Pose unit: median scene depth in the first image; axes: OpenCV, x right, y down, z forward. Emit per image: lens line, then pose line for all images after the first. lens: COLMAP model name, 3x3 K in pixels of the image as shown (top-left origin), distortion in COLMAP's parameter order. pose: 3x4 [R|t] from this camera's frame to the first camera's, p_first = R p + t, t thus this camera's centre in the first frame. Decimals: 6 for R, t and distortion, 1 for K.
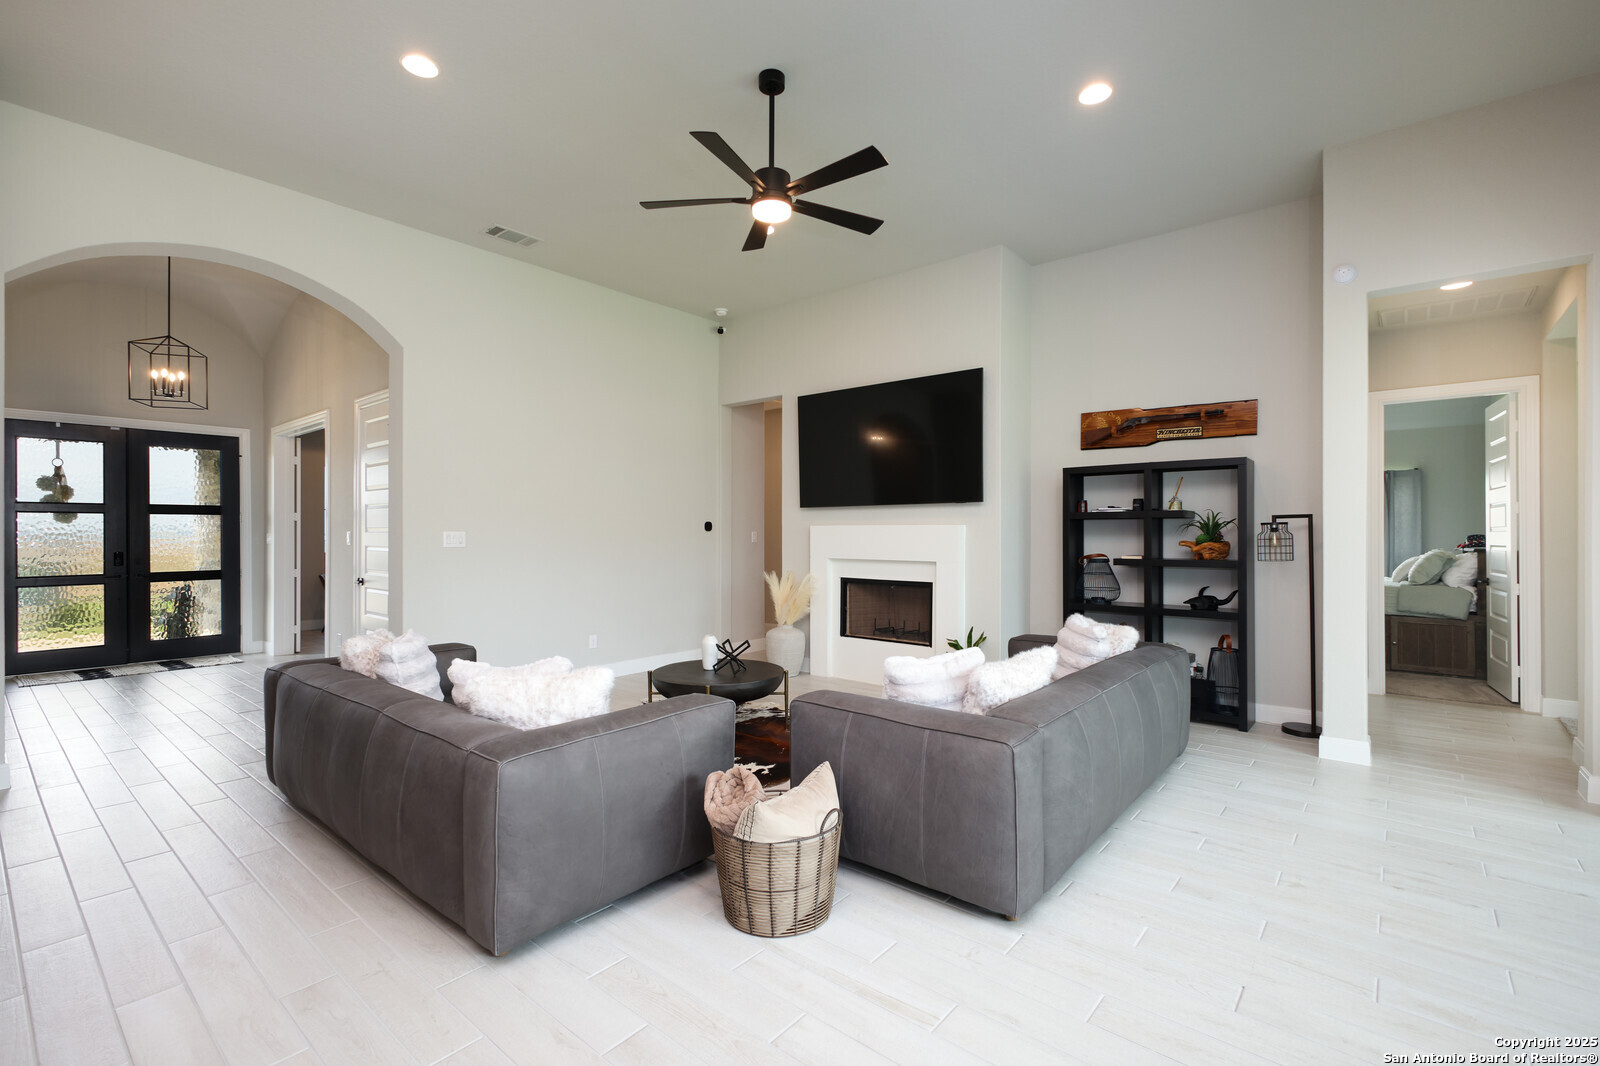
lens RADIAL K [[710.3, 0, 810.6], [0, 710.3, 530.7], [0, 0, 1]] dist [0.002256, -0.001480]
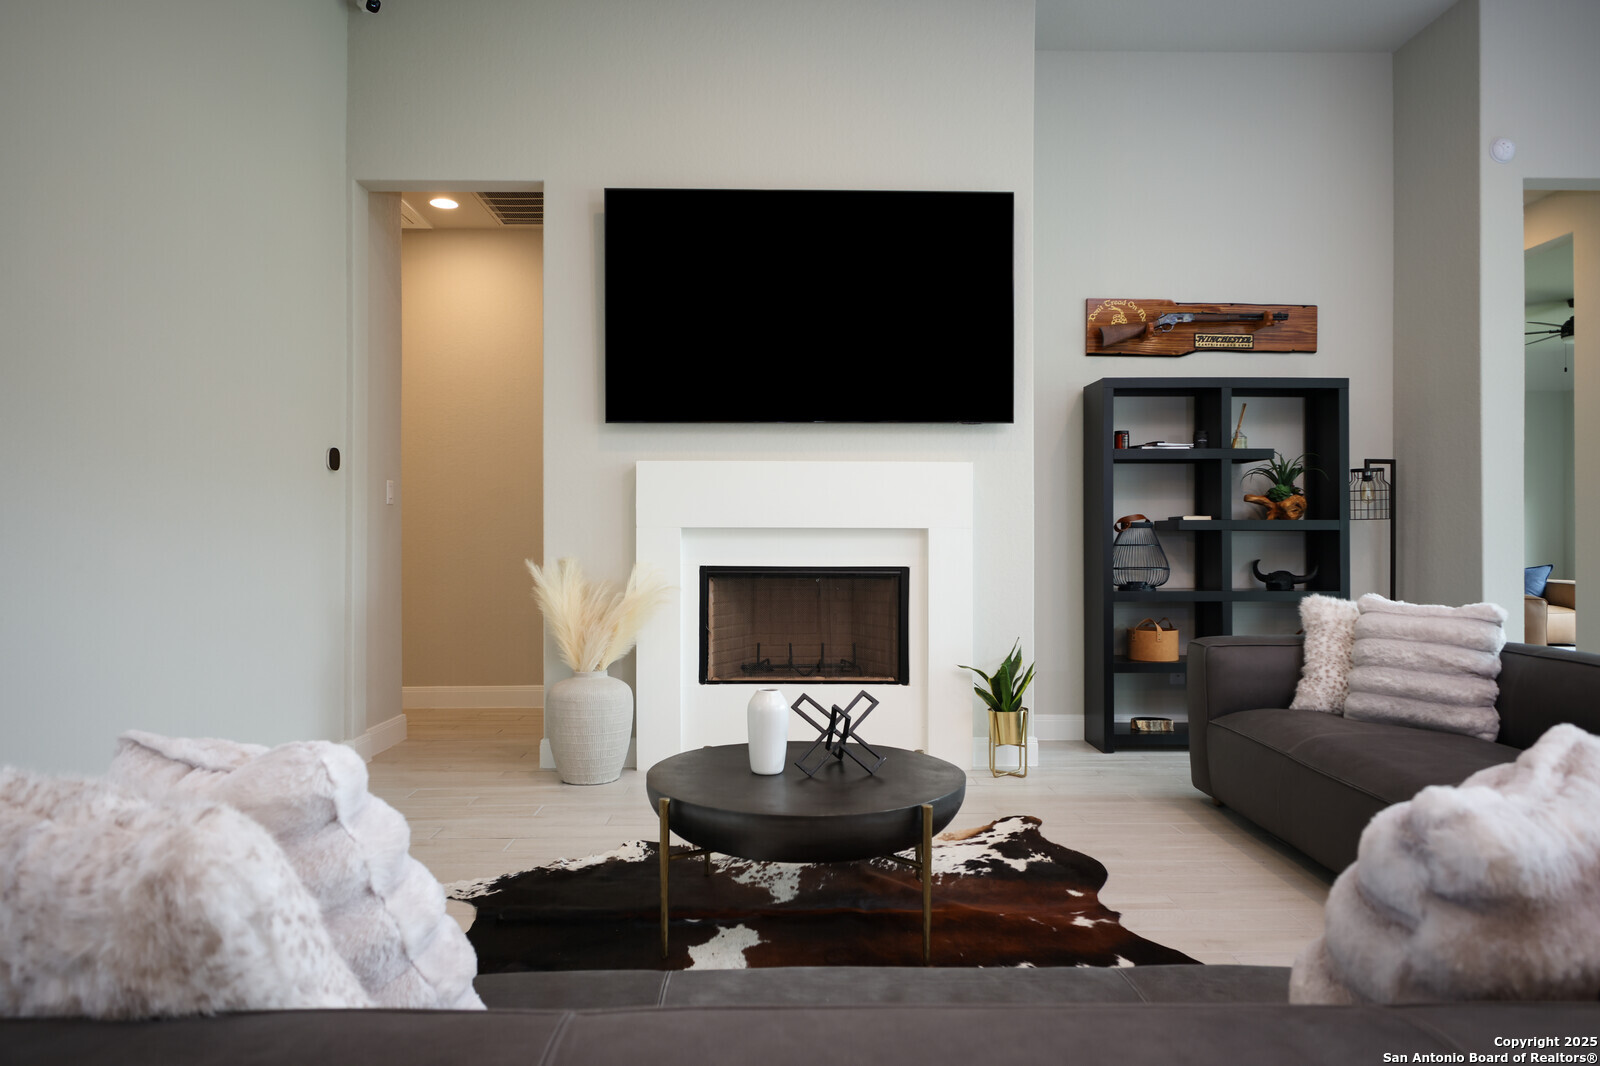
lens RADIAL K [[1042.0, 0, 798.9], [0, 1042.0, 531.2], [0, 0, 1]] dist [0.004914, 0.000703]
pose [[0.770281, 0.002870, 0.637698, -0.440592], [-0.002558, 0.999996, -0.001411, 0.049521], [-0.637700, -0.000545, 0.770285, 0.462157]]
